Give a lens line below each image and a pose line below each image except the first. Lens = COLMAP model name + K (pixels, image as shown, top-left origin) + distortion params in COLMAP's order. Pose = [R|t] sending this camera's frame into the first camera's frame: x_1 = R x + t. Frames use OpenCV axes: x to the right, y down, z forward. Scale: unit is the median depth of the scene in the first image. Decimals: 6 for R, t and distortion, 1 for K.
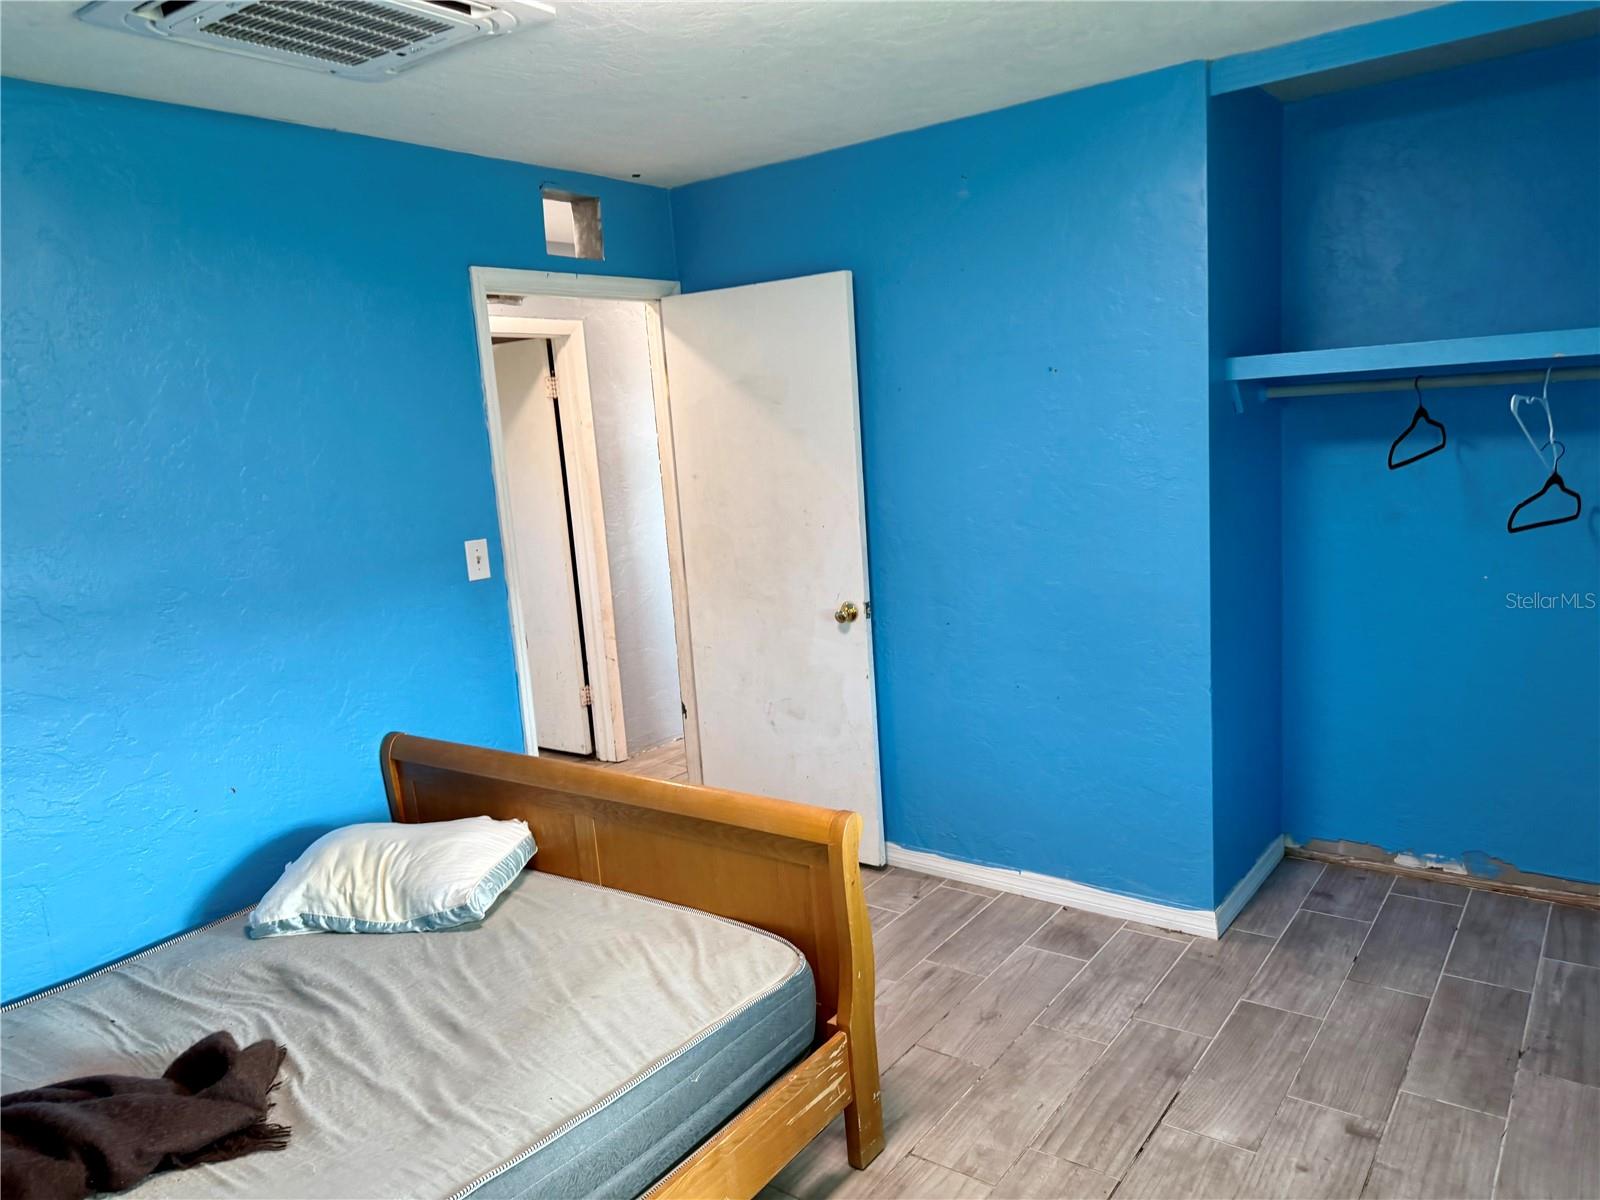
lens RADIAL K [[1135.9, 0, 800.2], [0, 1135.9, 600.8], [0, 0, 1]] dist [0.004713, -0.000795]
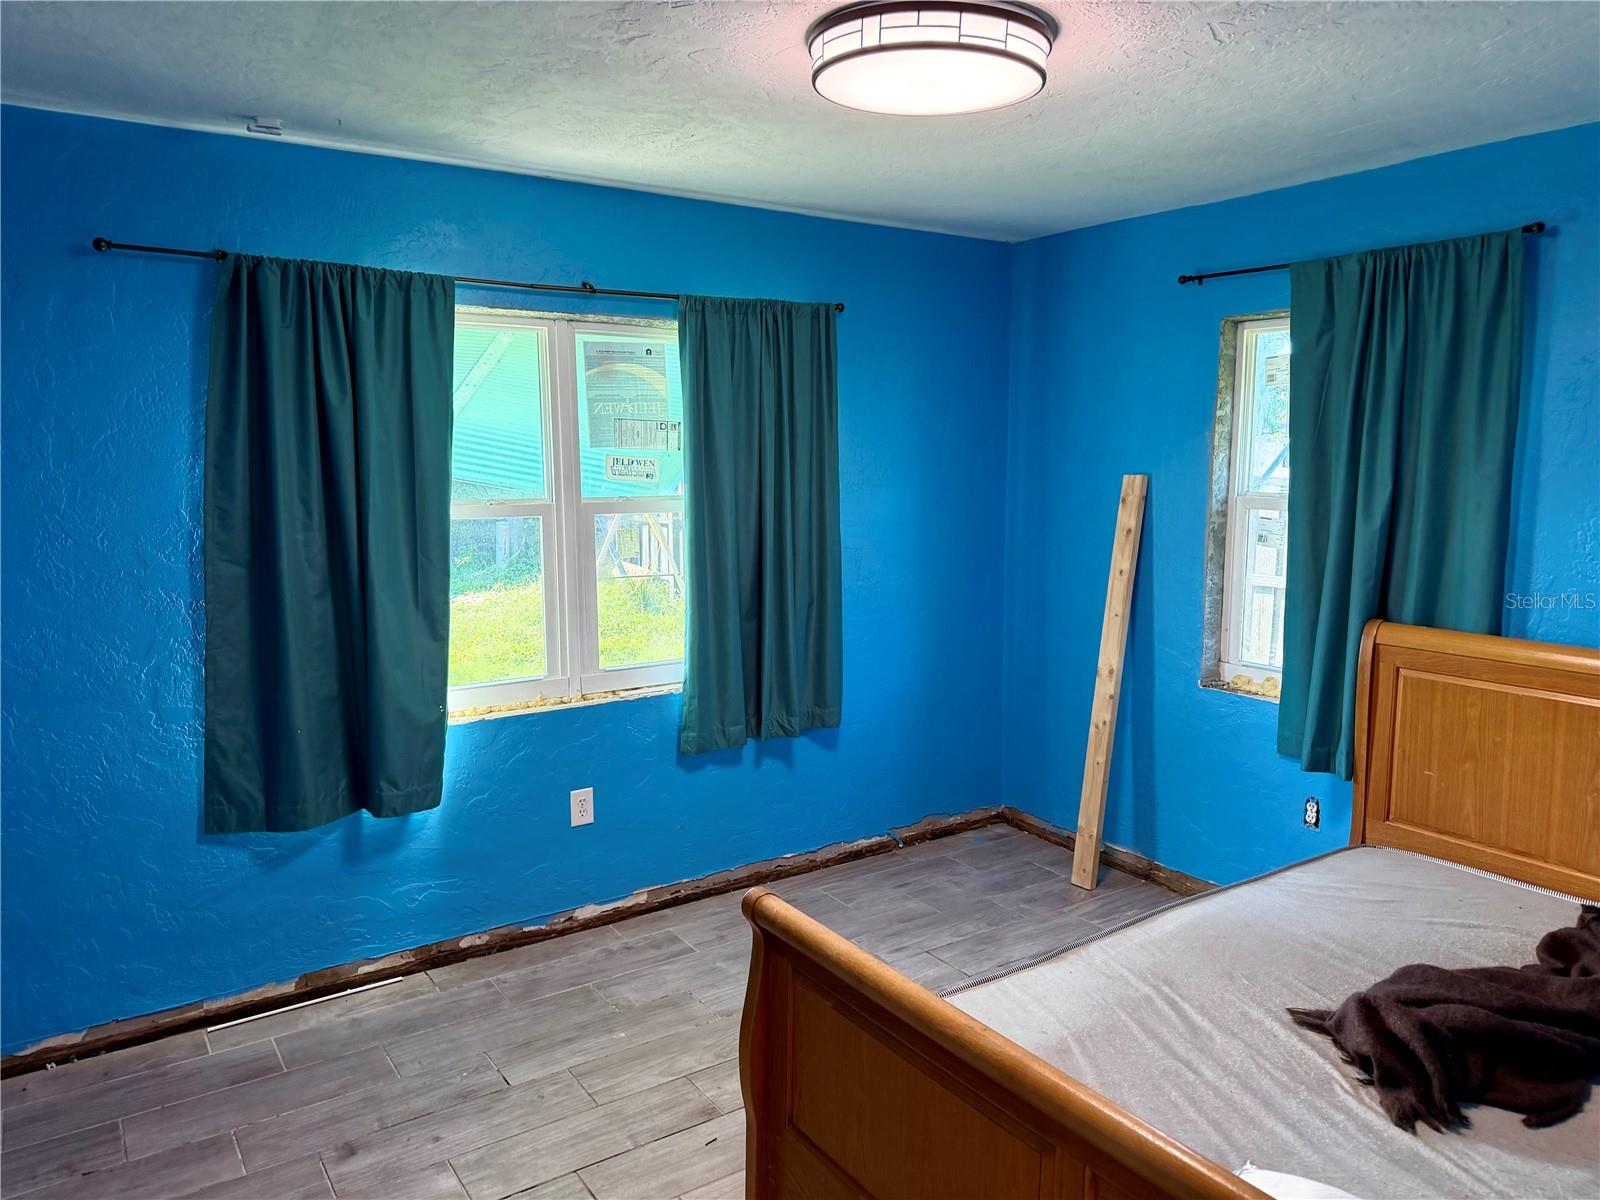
lens RADIAL K [[1135.9, 0, 796.4], [0, 1135.9, 595.3], [0, 0, 1]] dist [0.004713, -0.000795]
pose [[-0.939885, 0.029290, 0.340232, -0.323144], [0.125123, 0.956566, 0.263299, -0.298326], [-0.317742, 0.290042, -0.902727, 1.829042]]
